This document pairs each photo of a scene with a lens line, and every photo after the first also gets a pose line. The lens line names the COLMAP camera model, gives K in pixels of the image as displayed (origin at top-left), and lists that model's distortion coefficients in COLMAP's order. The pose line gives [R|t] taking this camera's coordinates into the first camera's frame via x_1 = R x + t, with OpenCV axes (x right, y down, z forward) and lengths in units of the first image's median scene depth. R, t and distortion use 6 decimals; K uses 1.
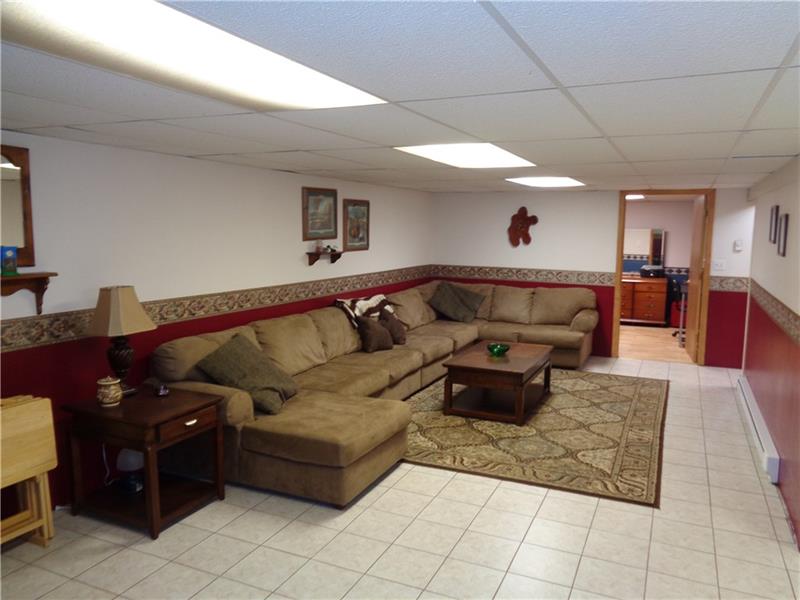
lens RADIAL K [[604.3, 0, 404.1], [0, 604.3, 304.9], [0, 0, 1]] dist [0.002722, 0.007219]
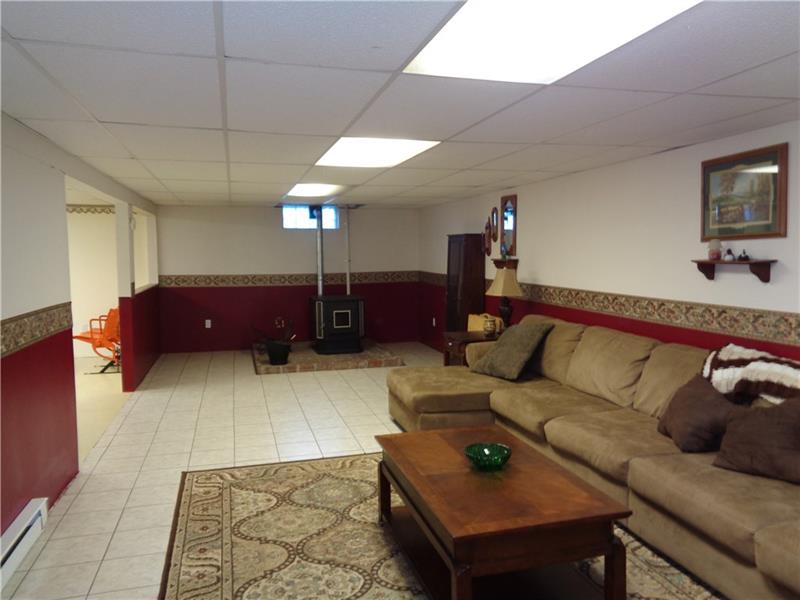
lens RADIAL K [[604.3, 0, 404.1], [0, 604.3, 304.9], [0, 0, 1]] dist [0.002722, 0.007219]
pose [[-0.758963, 0.057607, -0.648580, 0.665718], [-0.080406, 0.980163, 0.181150, -0.169511], [0.646150, 0.189636, -0.739276, 1.655222]]
